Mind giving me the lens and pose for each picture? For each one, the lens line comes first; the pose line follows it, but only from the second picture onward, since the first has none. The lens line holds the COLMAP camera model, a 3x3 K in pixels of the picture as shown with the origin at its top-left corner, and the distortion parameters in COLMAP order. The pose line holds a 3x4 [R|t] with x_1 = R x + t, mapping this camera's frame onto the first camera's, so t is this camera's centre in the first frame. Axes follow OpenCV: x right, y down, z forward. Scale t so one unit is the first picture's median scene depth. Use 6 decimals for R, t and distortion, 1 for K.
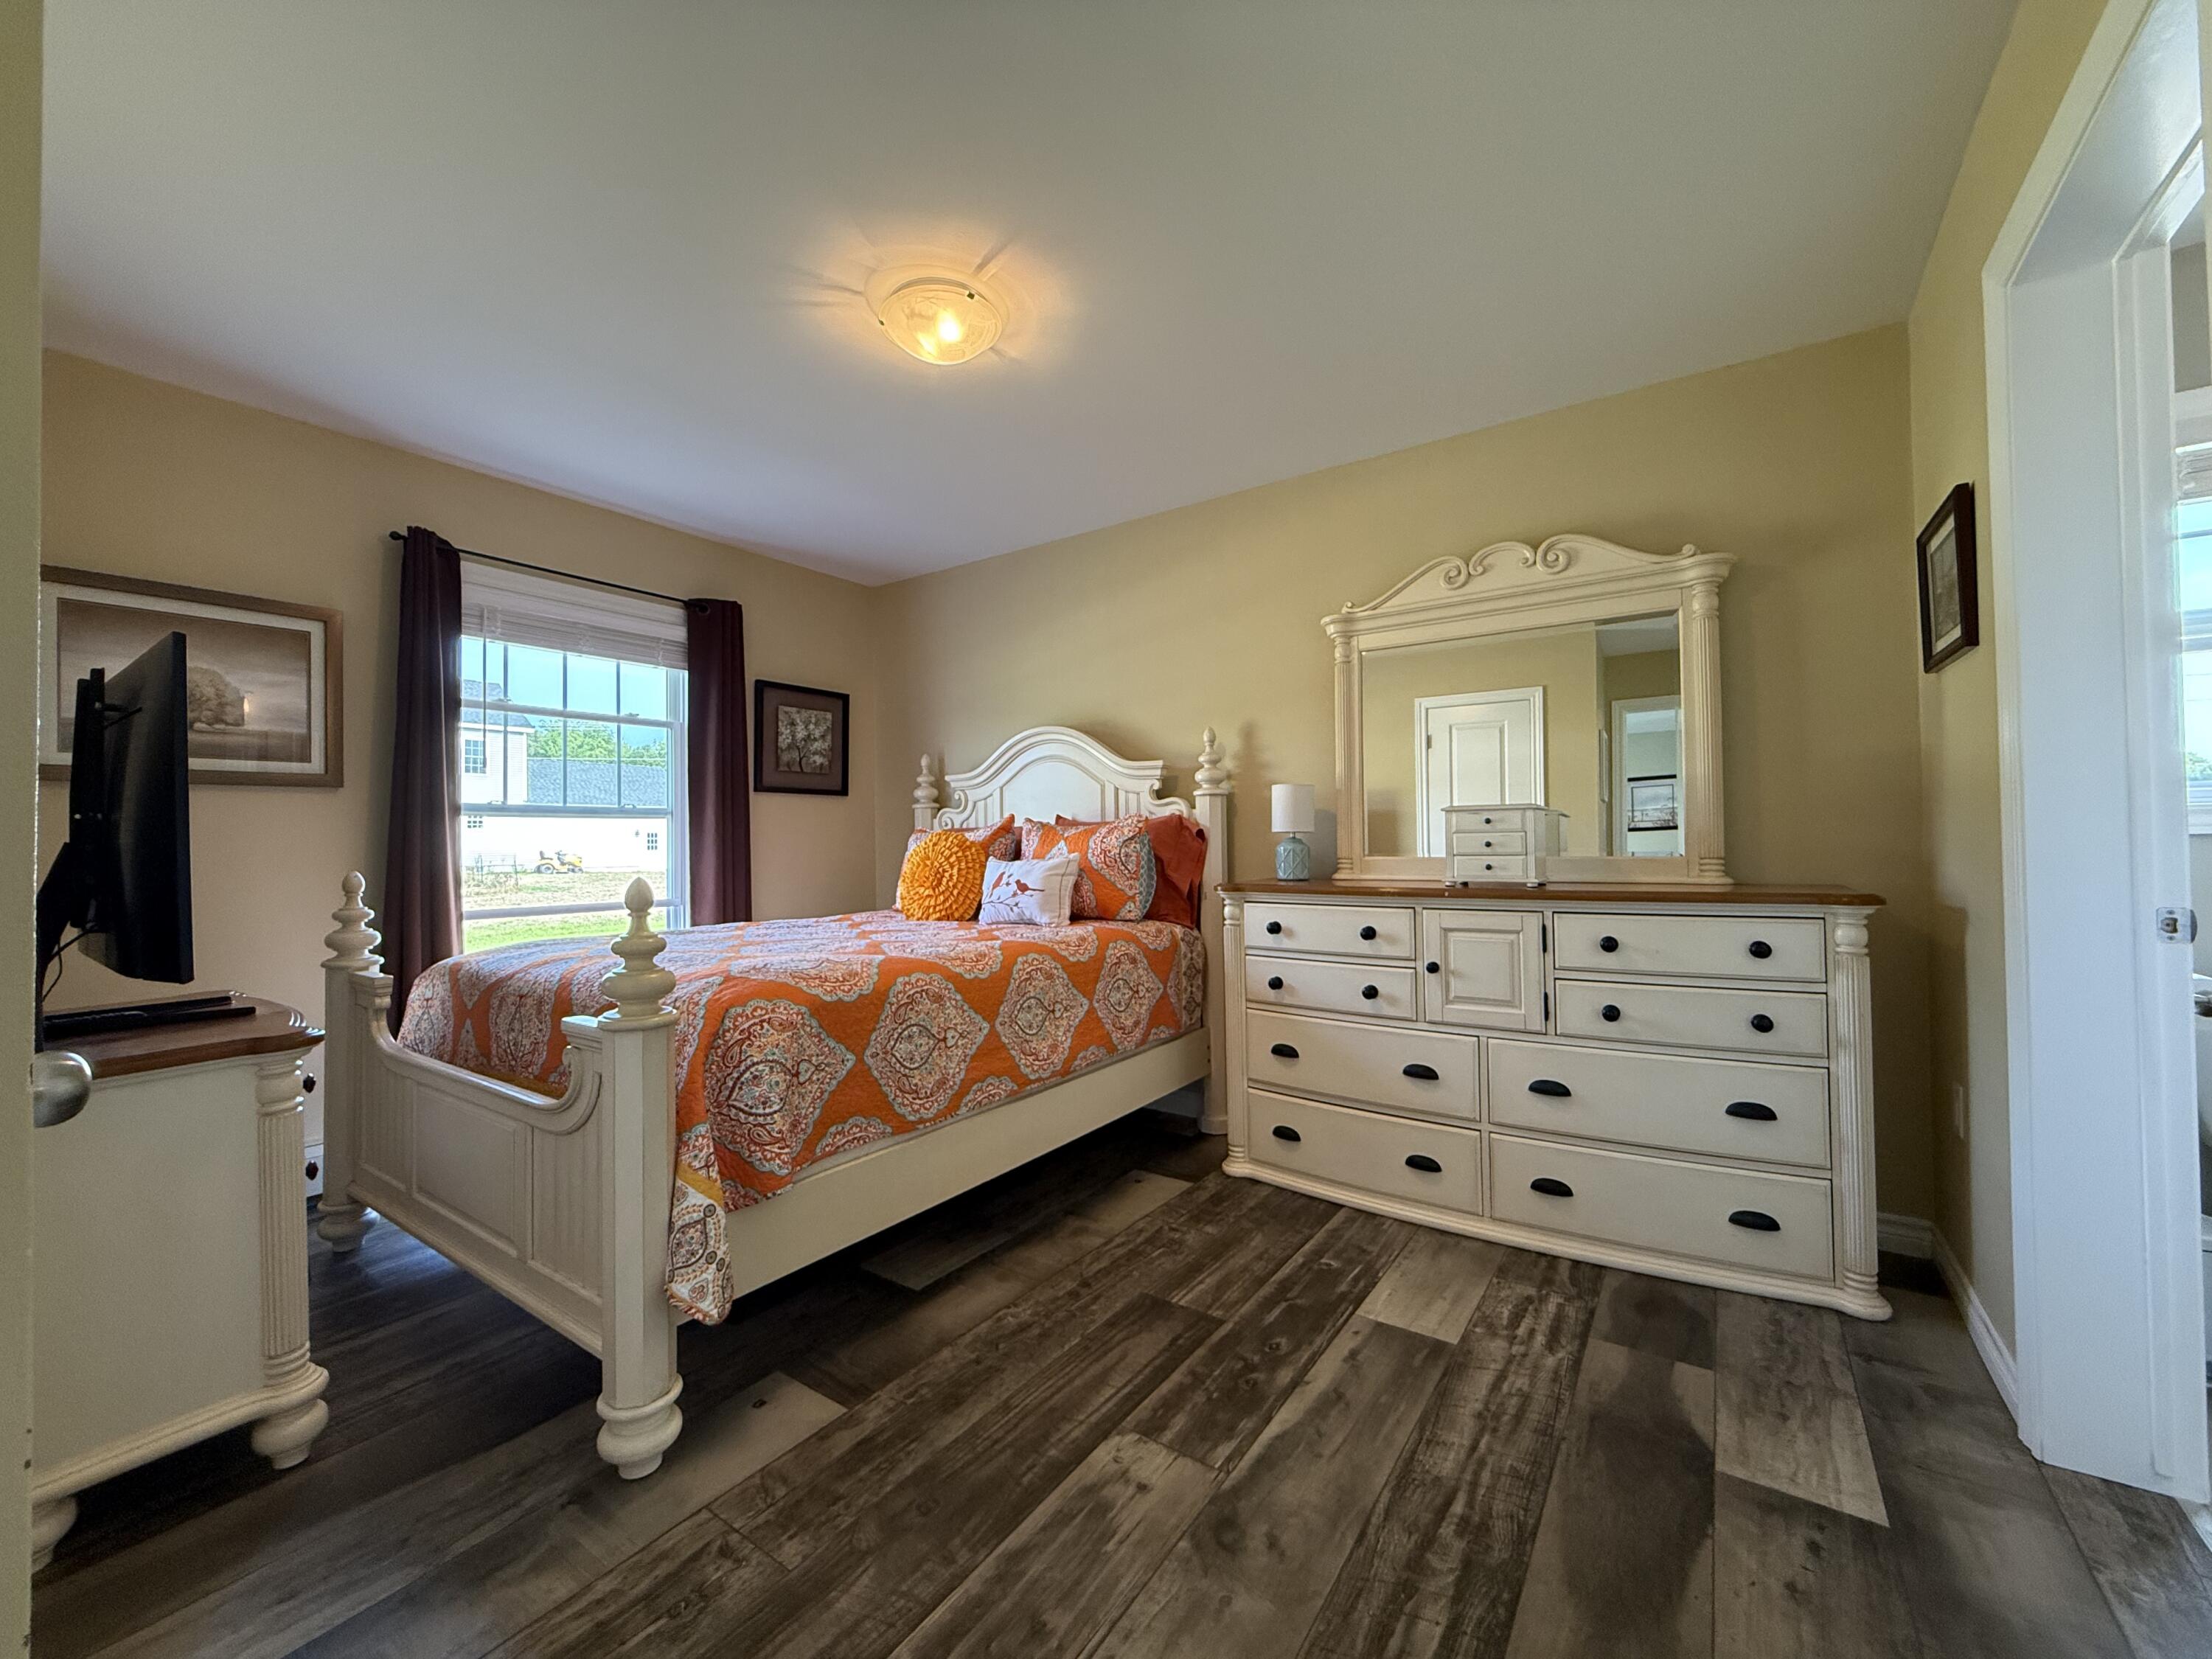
lens RADIAL K [[891.4, 0, 1096.3], [0, 891.4, 831.0], [0, 0, 1]] dist [0.009161, 0.001601]
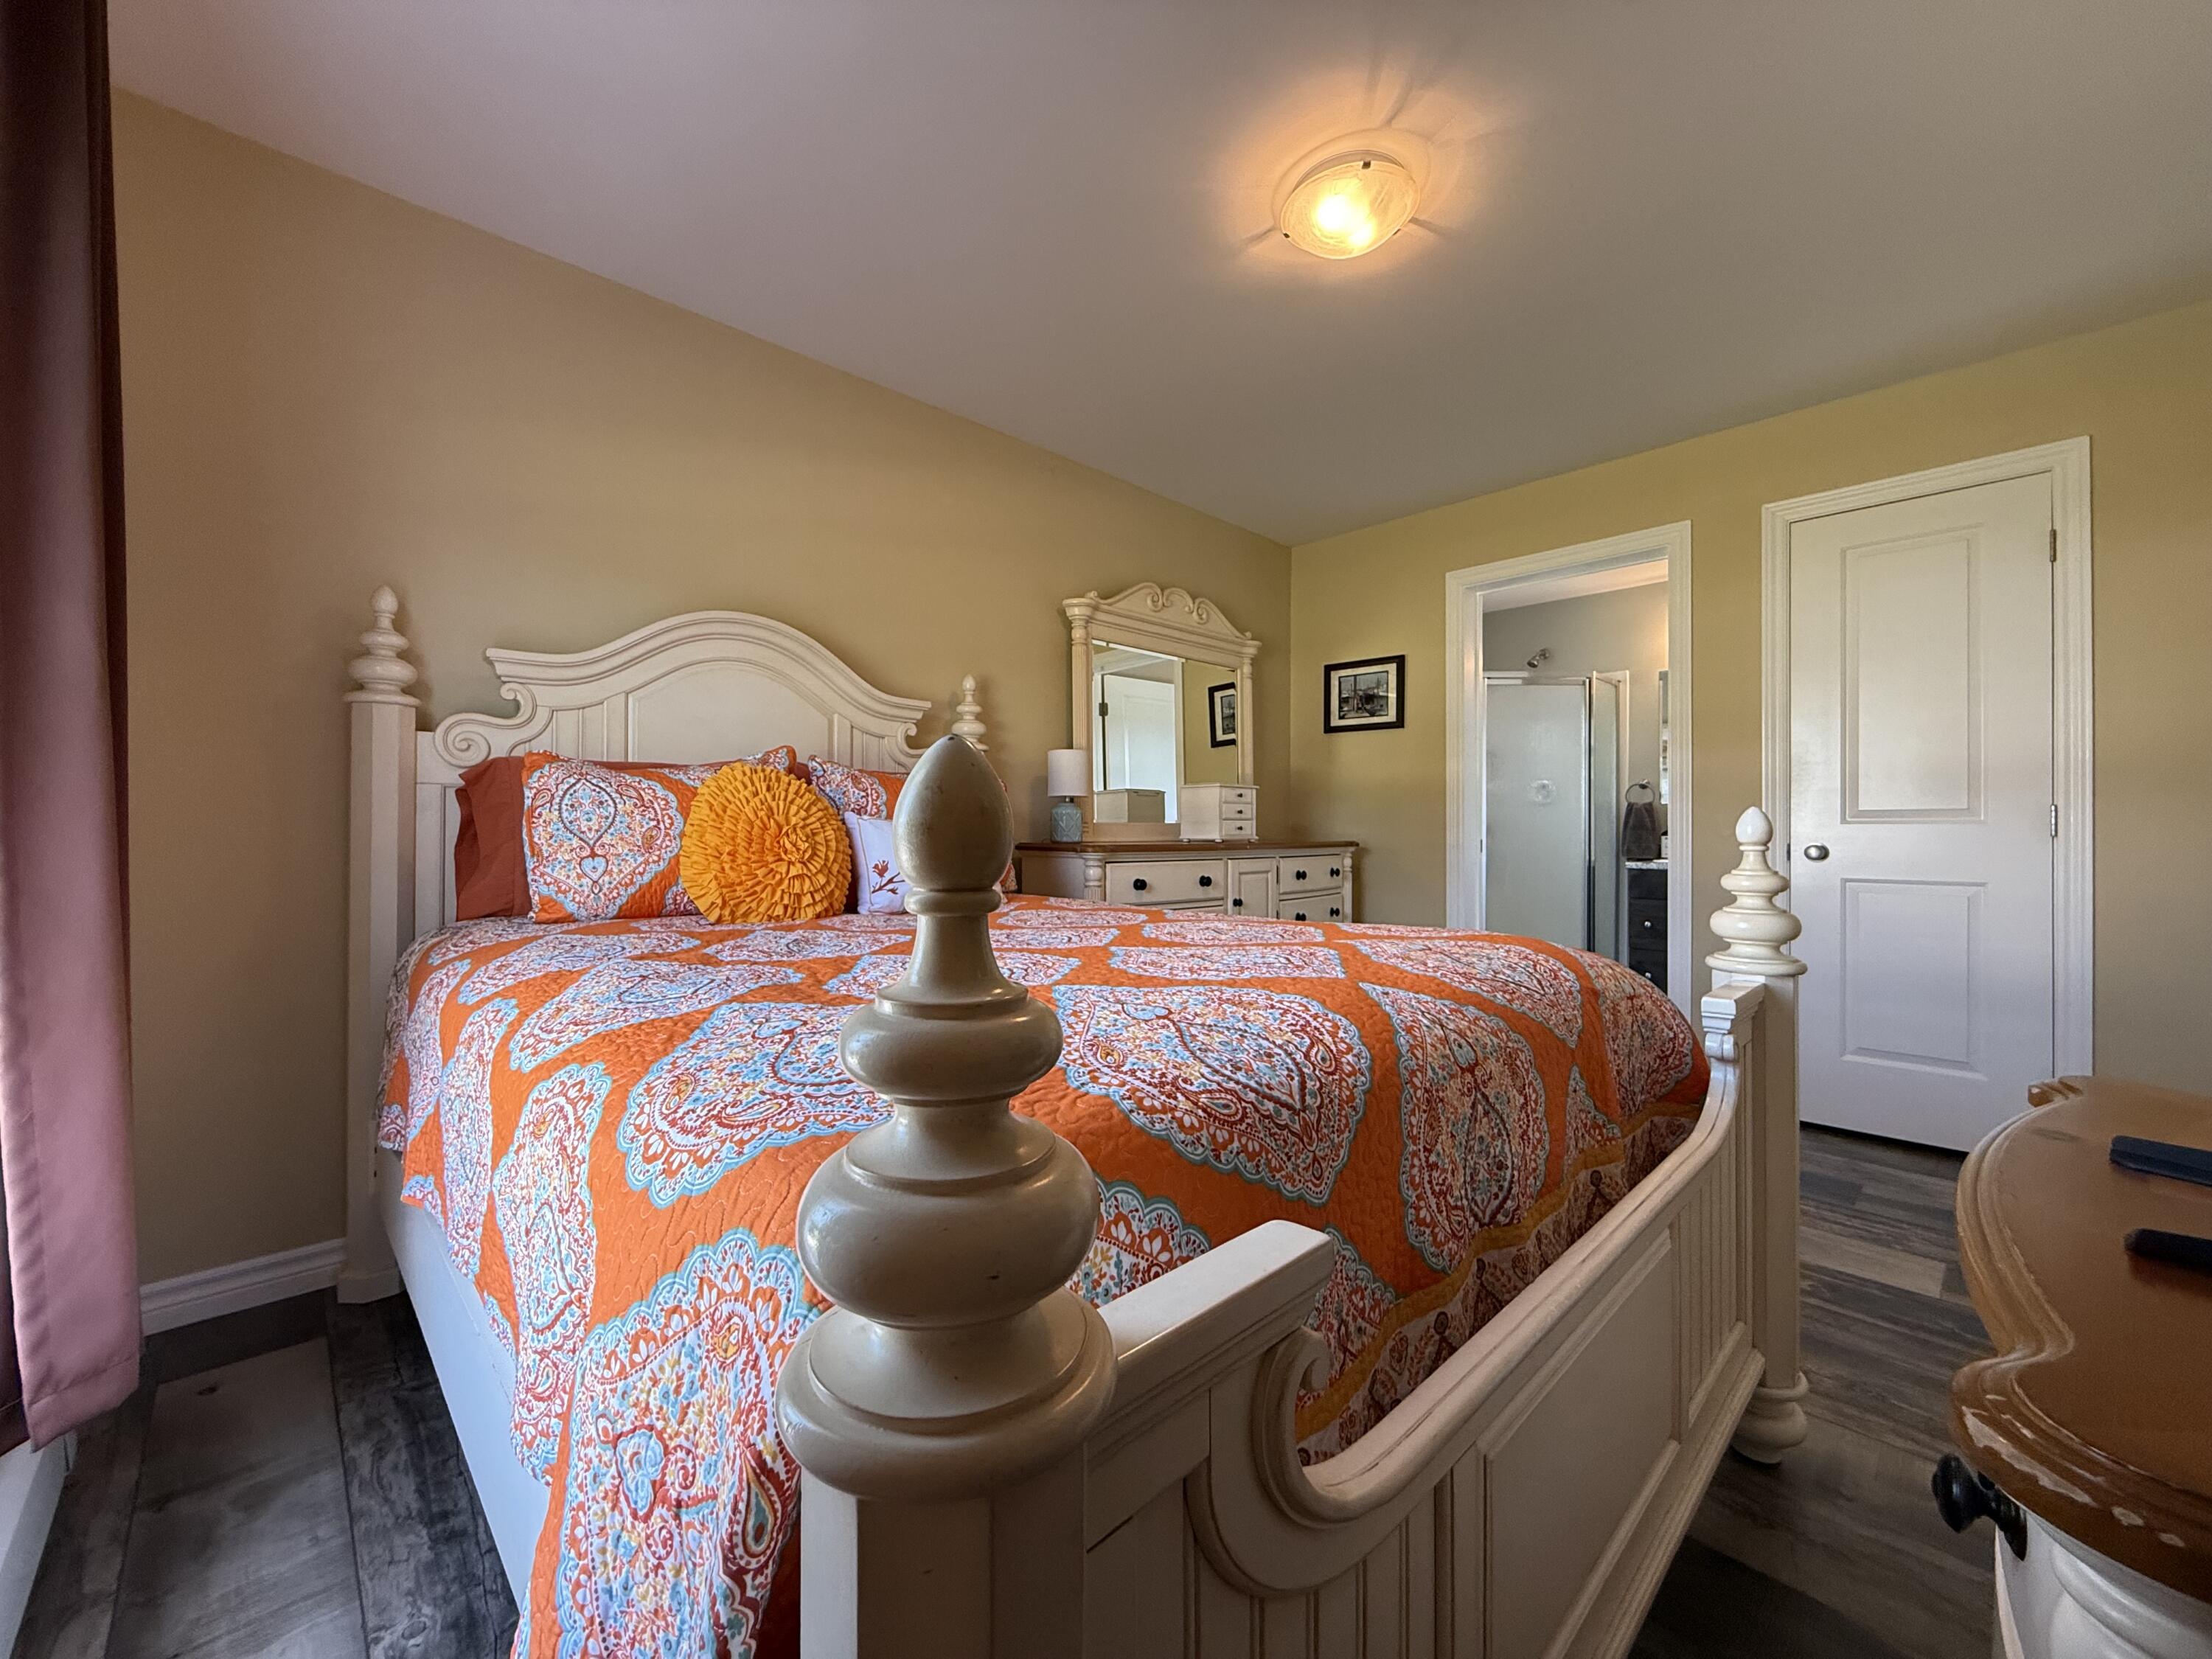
lens RADIAL K [[891.4, 0, 1102.0], [0, 891.4, 827.6], [0, 0, 1]] dist [0.009161, 0.001601]
pose [[0.190964, 0.016322, 0.981461, -0.269170], [-0.017288, 0.999763, -0.013262, 0.017170], [-0.981445, -0.014434, 0.191201, 0.262902]]
